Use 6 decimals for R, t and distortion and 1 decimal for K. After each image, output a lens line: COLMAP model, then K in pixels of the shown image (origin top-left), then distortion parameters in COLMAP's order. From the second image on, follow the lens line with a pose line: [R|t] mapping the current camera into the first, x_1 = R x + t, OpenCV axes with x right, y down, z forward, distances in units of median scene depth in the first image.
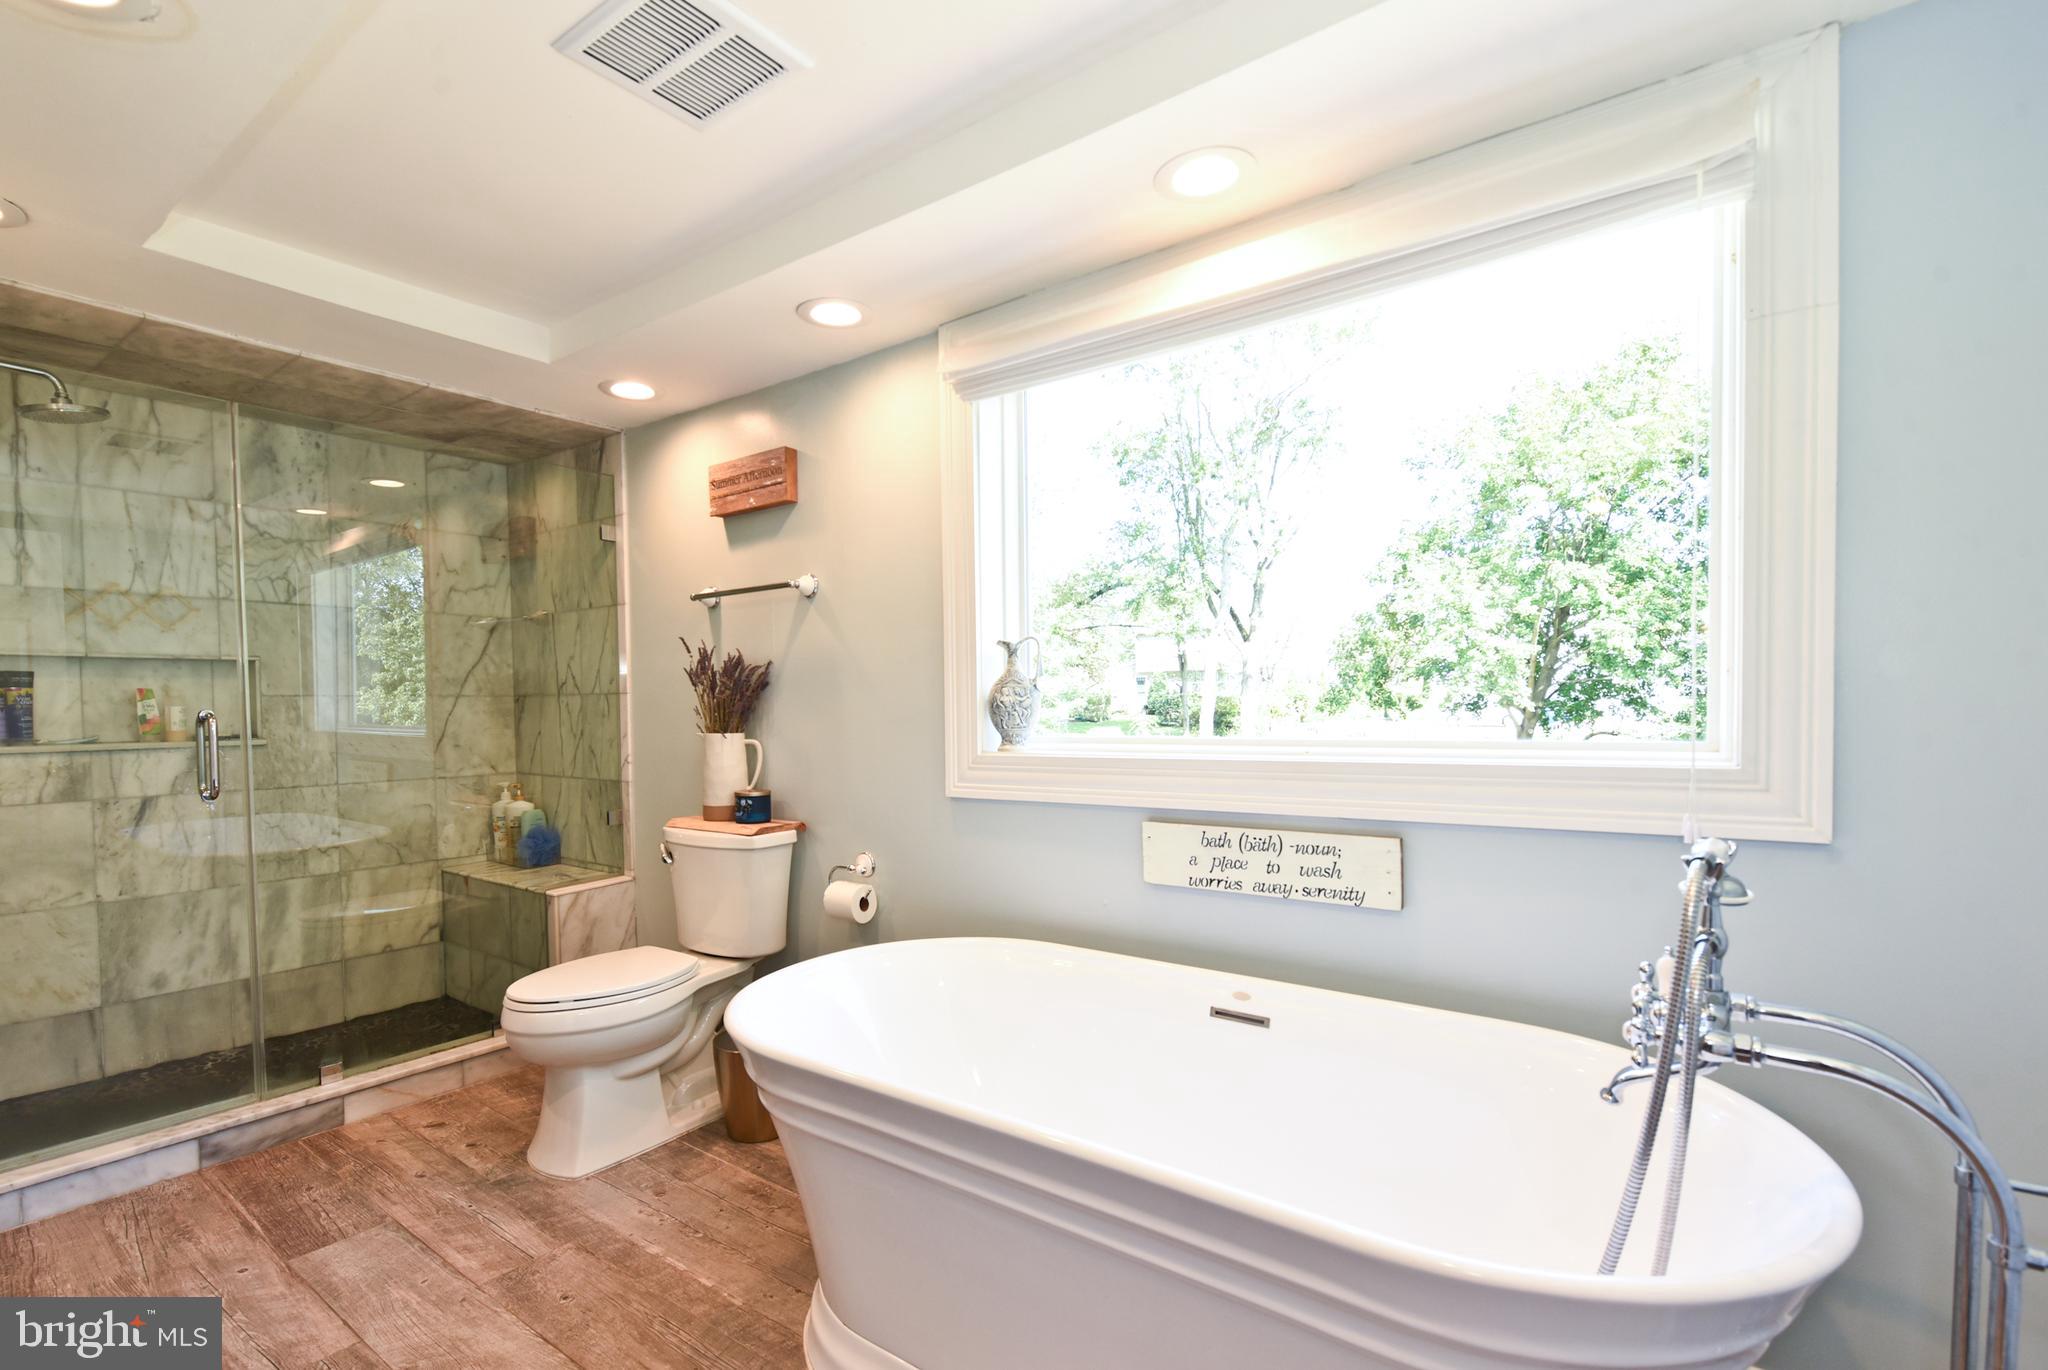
lens RADIAL K [[947.3, 0, 1024.0], [0, 947.3, 689.2], [0, 0, 1]] dist [-0.018373, 0.000741]
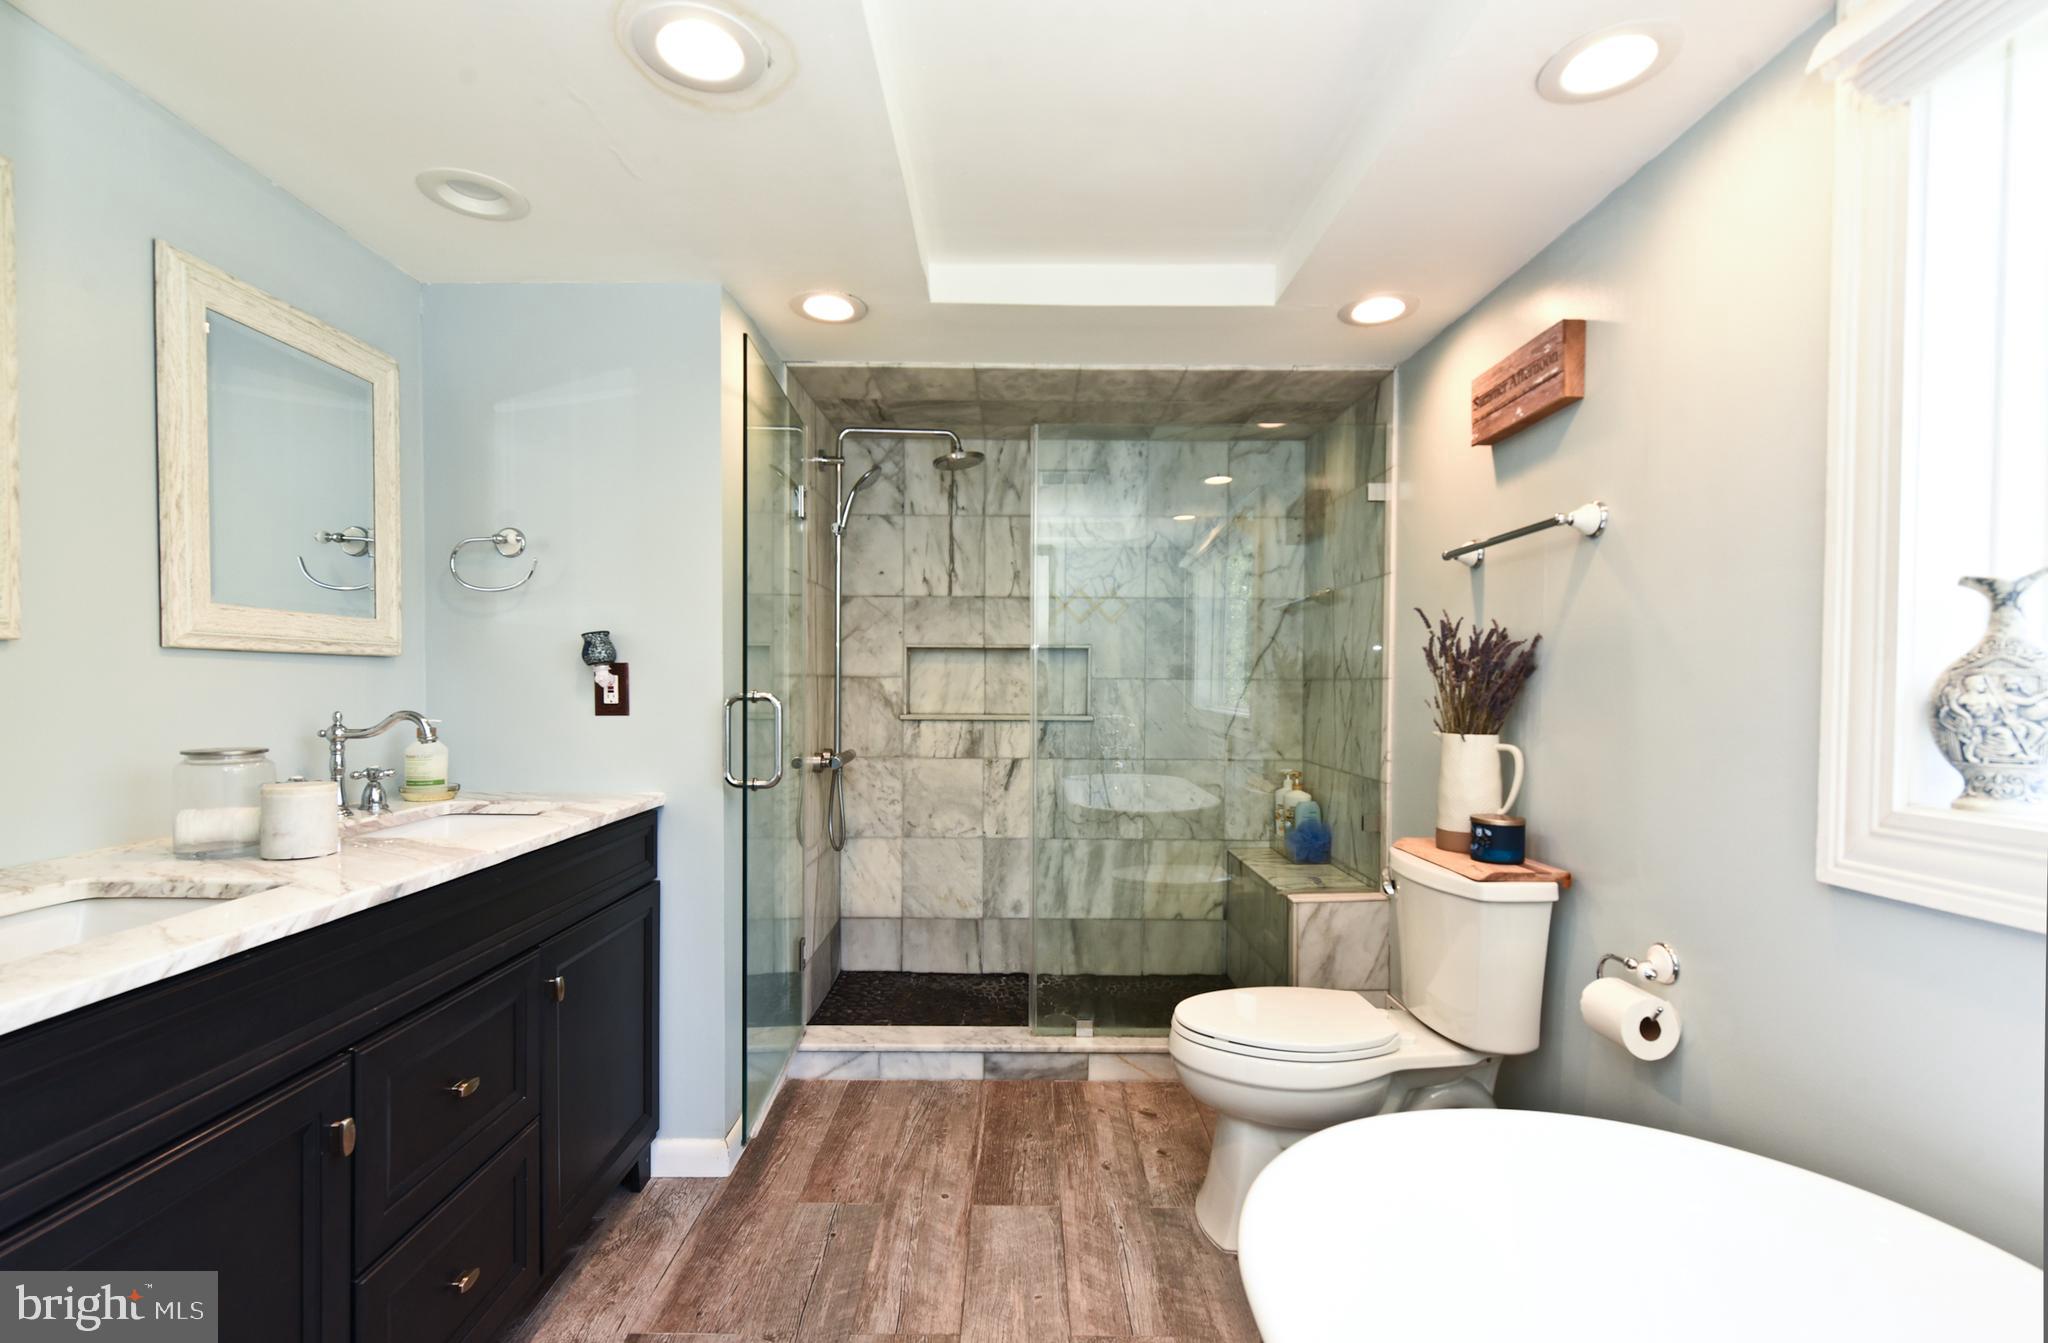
lens RADIAL K [[928.6, 0, 976.9], [0, 928.6, 697.7], [0, 0, 1]] dist [-0.013658, -0.001655]
pose [[0.585268, 0.023748, -0.810492, 0.044408], [-0.000690, 0.999585, 0.028790, -0.002529], [0.810839, -0.016290, 0.585042, 0.261273]]
